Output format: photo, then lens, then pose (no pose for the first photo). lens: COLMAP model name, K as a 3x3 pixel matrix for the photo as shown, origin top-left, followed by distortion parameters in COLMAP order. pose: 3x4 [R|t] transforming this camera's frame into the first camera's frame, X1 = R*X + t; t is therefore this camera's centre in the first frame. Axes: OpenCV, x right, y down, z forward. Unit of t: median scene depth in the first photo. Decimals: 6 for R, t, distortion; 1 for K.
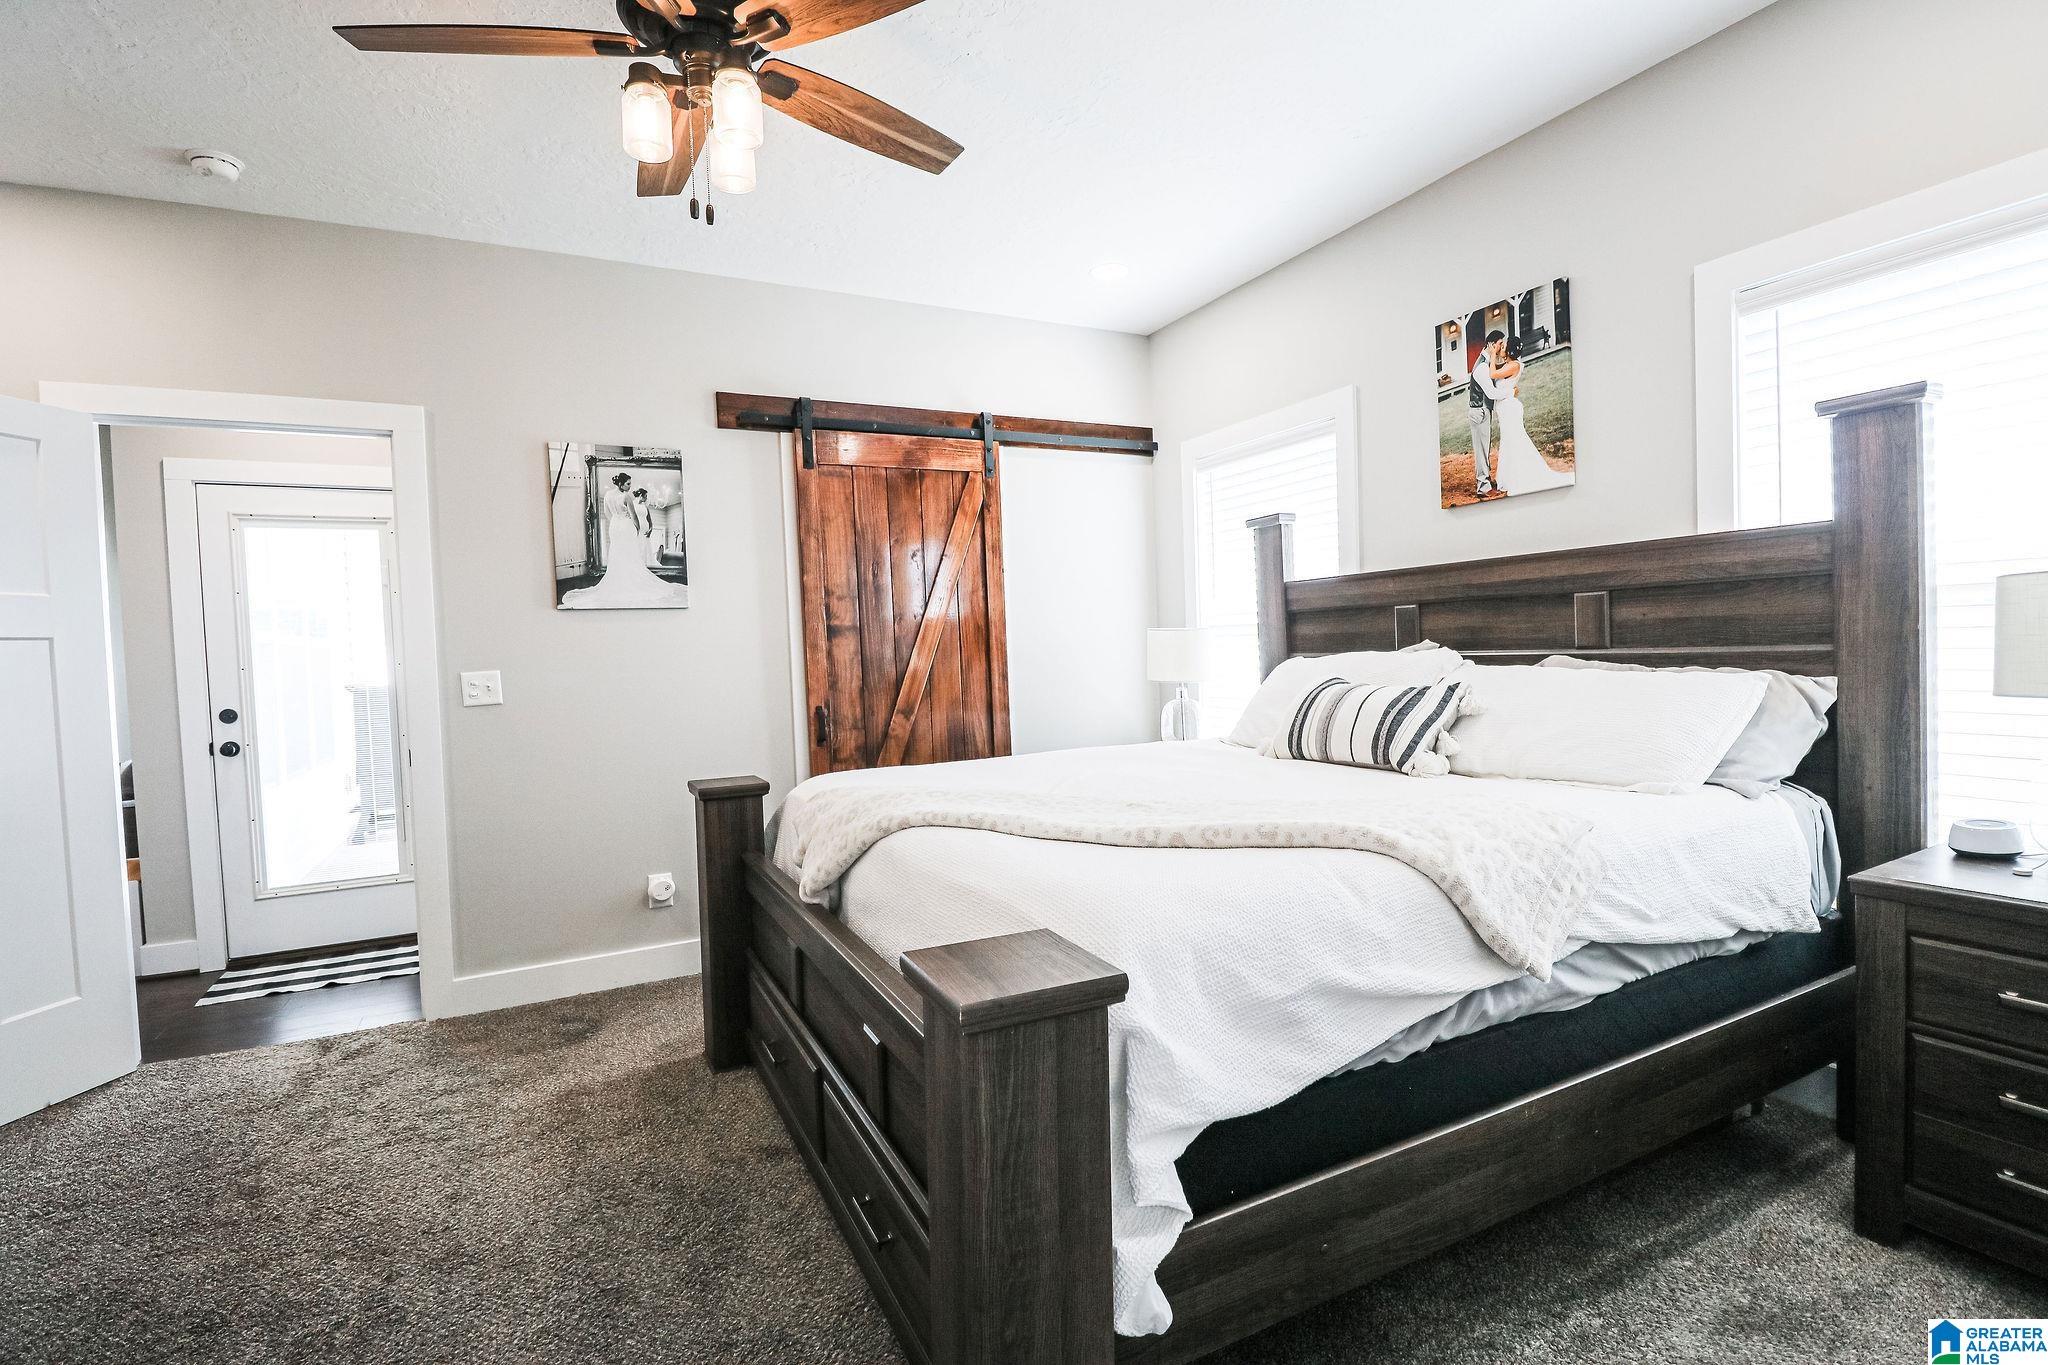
lens RADIAL K [[951.2, 0, 1030.5], [0, 951.2, 678.9], [0, 0, 1]] dist [-0.010042, -0.004246]
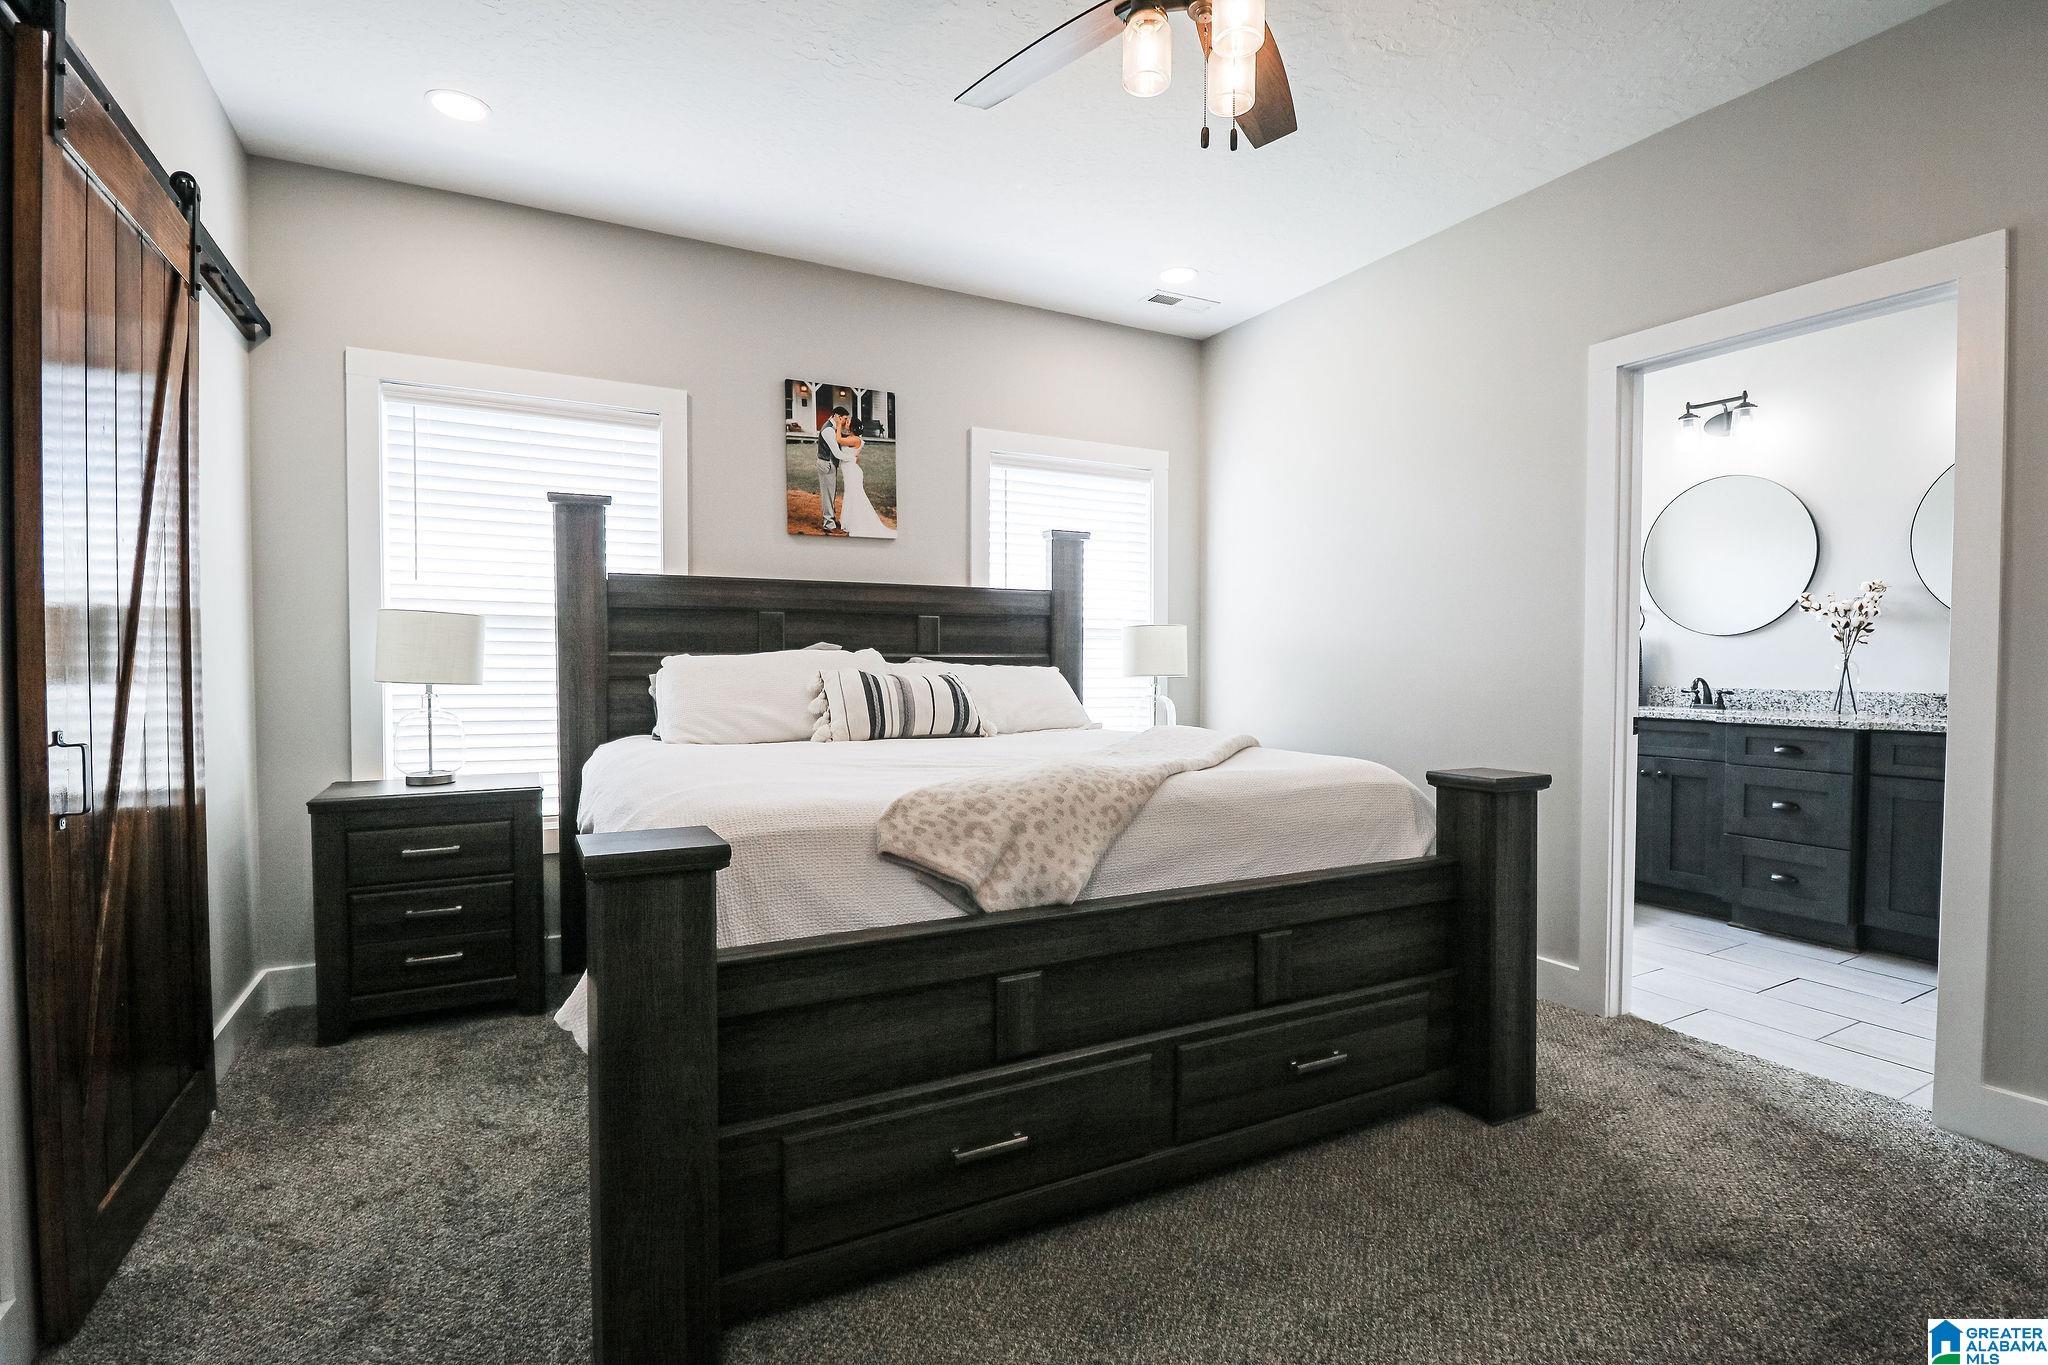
lens RADIAL K [[951.2, 0, 1024.3], [0, 951.2, 684.8], [0, 0, 1]] dist [-0.010042, -0.004246]
pose [[-0.012888, 0.011011, 0.999856, -0.427272], [0.033433, 0.999385, -0.010575, 0.018256], [-0.999358, 0.033292, -0.013249, 0.411760]]
